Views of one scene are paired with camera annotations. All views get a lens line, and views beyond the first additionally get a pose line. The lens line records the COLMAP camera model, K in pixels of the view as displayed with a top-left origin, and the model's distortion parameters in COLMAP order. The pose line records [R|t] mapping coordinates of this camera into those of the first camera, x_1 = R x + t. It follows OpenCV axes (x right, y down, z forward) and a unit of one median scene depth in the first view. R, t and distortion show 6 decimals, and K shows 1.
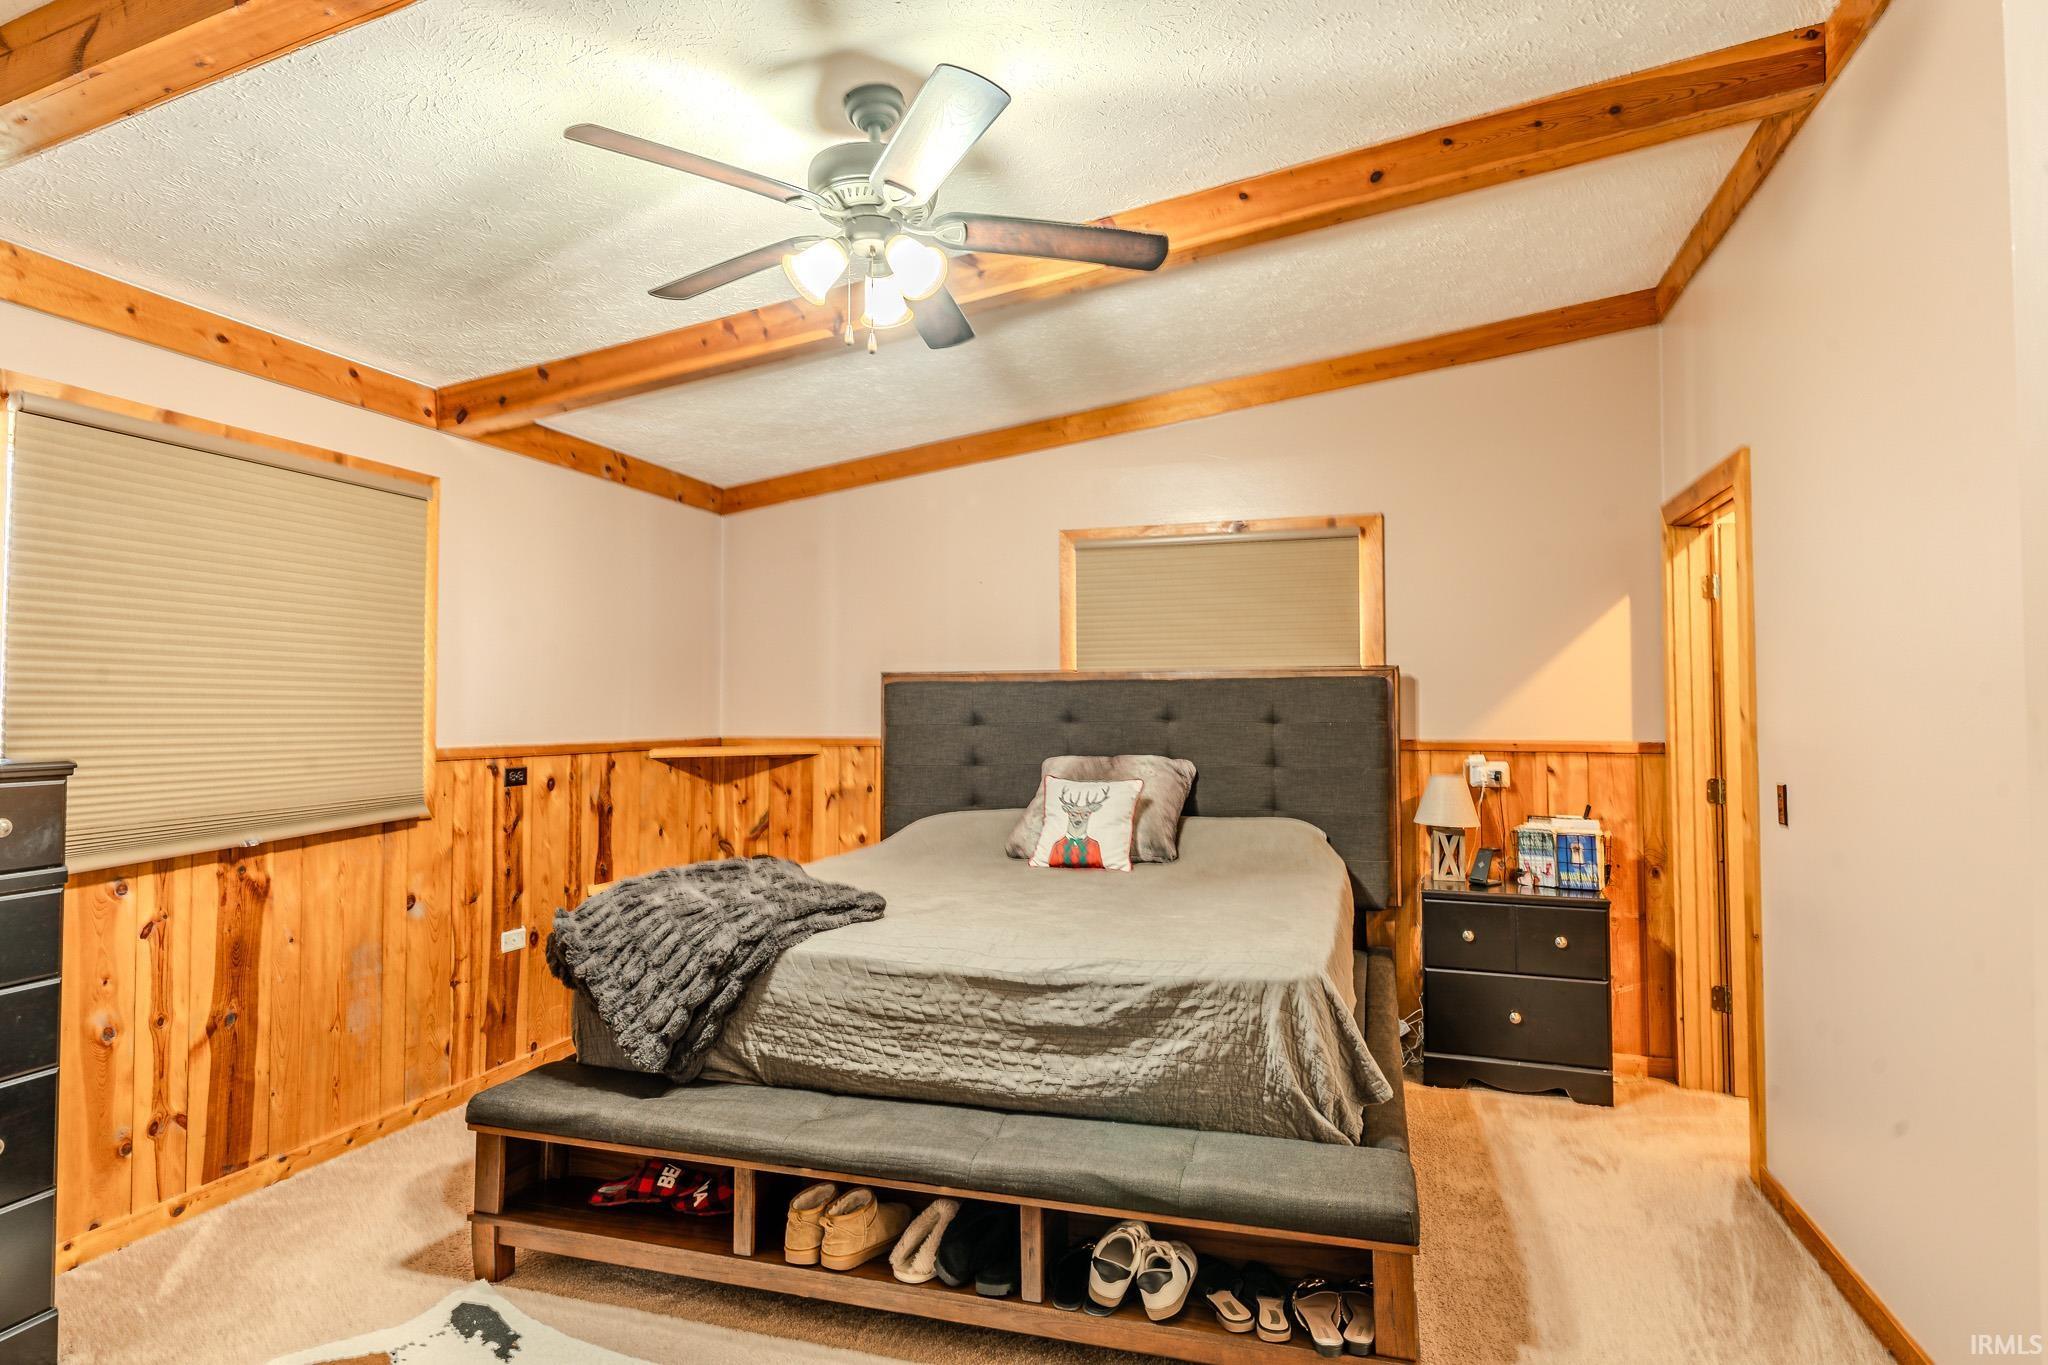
lens RADIAL K [[1122.5, 0, 1011.7], [0, 1122.5, 681.4], [0, 0, 1]] dist [0.013714, -0.008299]
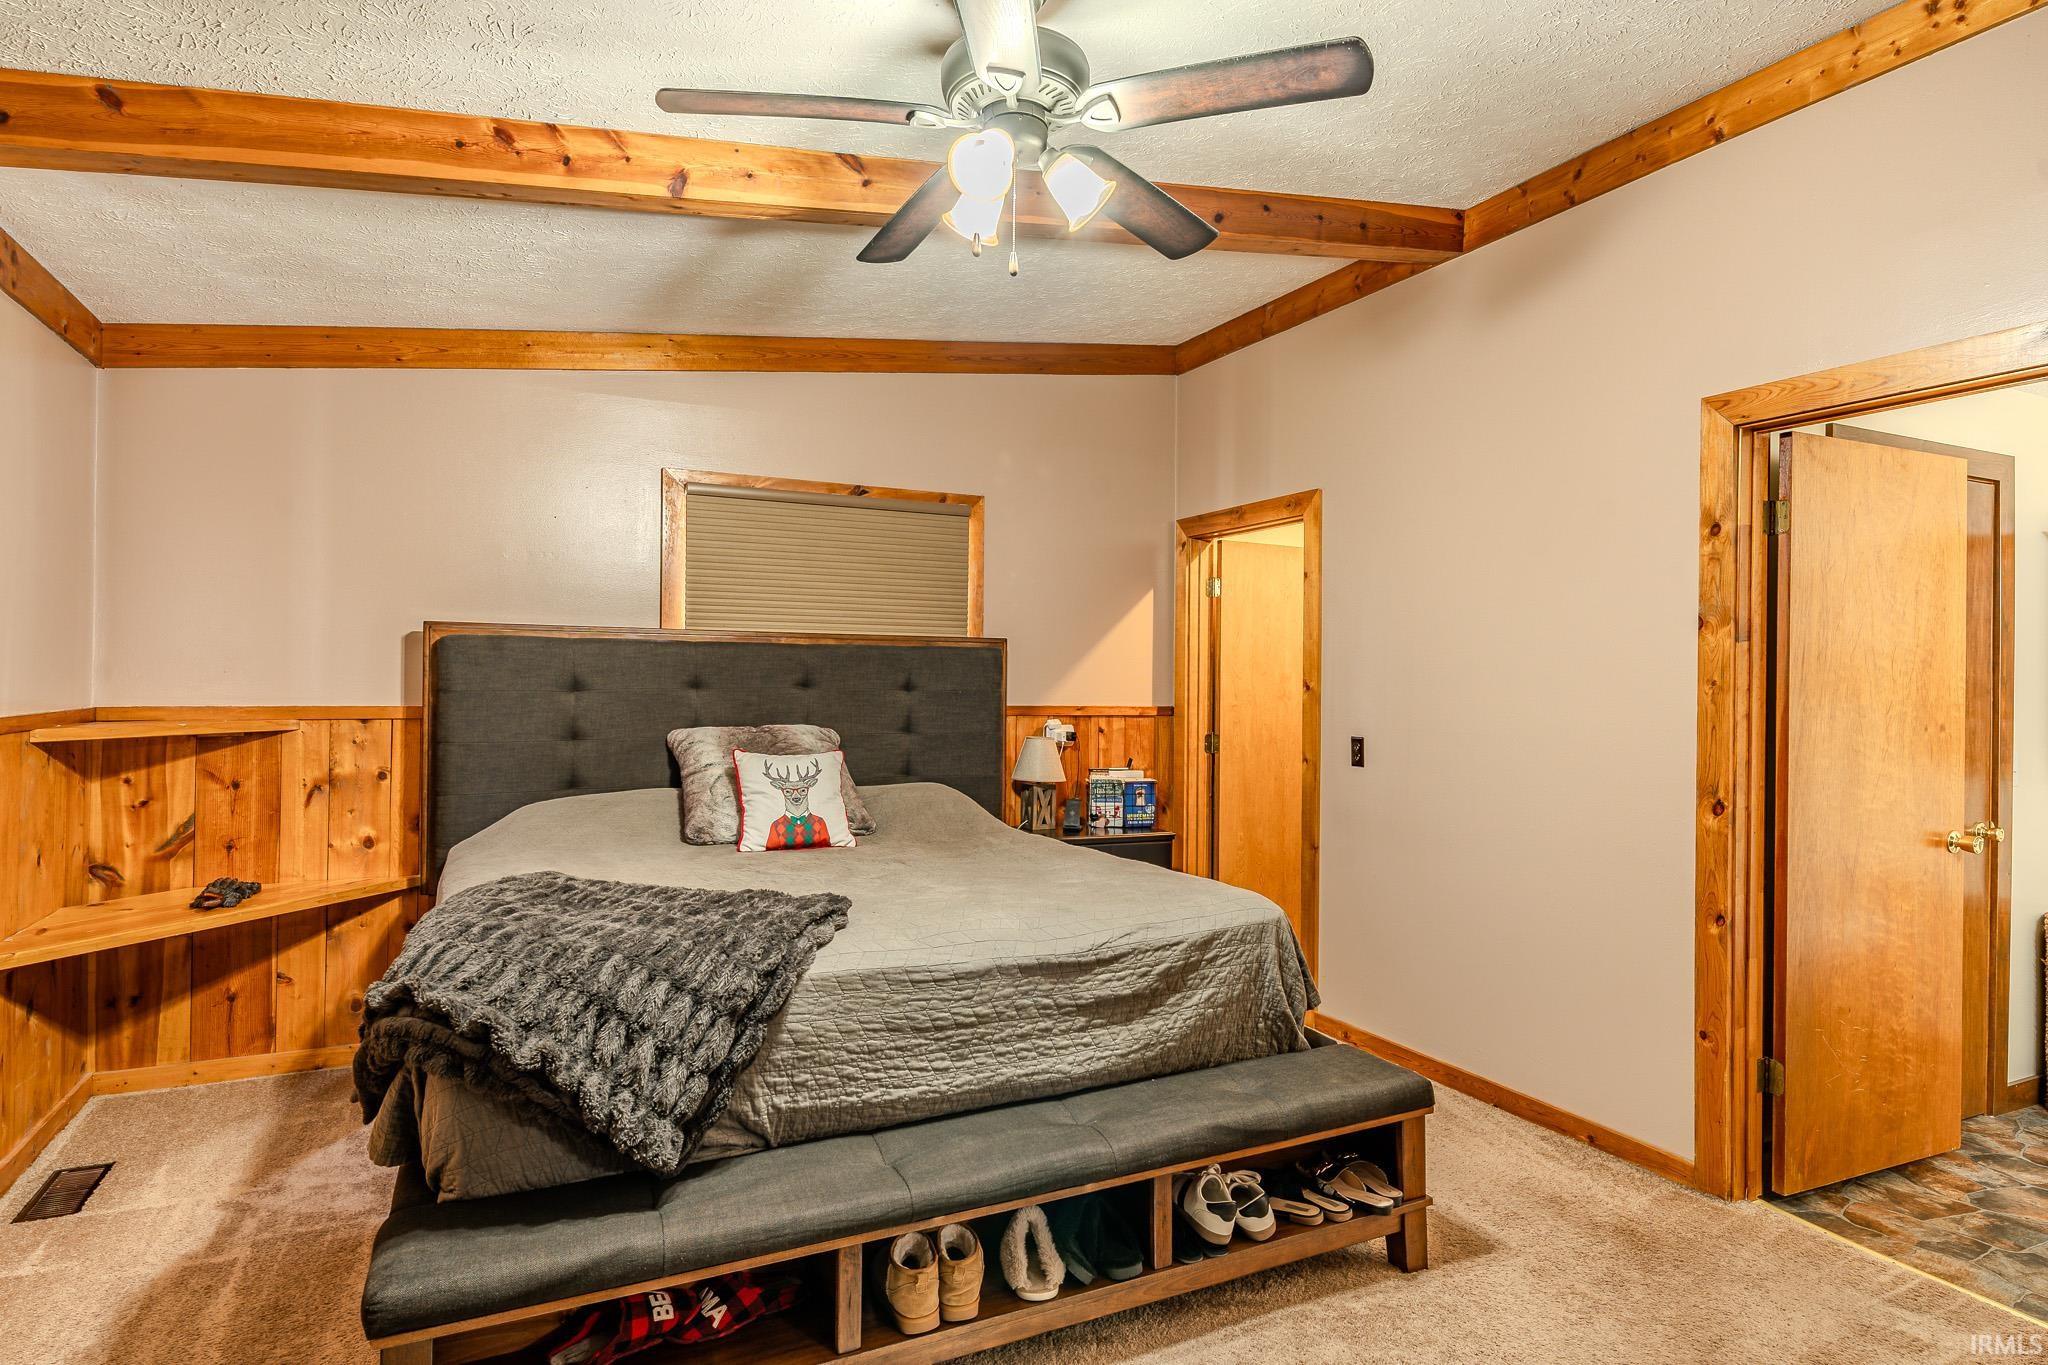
lens RADIAL K [[1122.5, 0, 1013.9], [0, 1122.5, 680.3], [0, 0, 1]] dist [0.013714, -0.008299]
pose [[0.721511, 0.008763, 0.692347, -0.485684], [-0.032554, 0.999243, 0.021279, 0.003675], [-0.691637, -0.037892, 0.721251, 0.237471]]
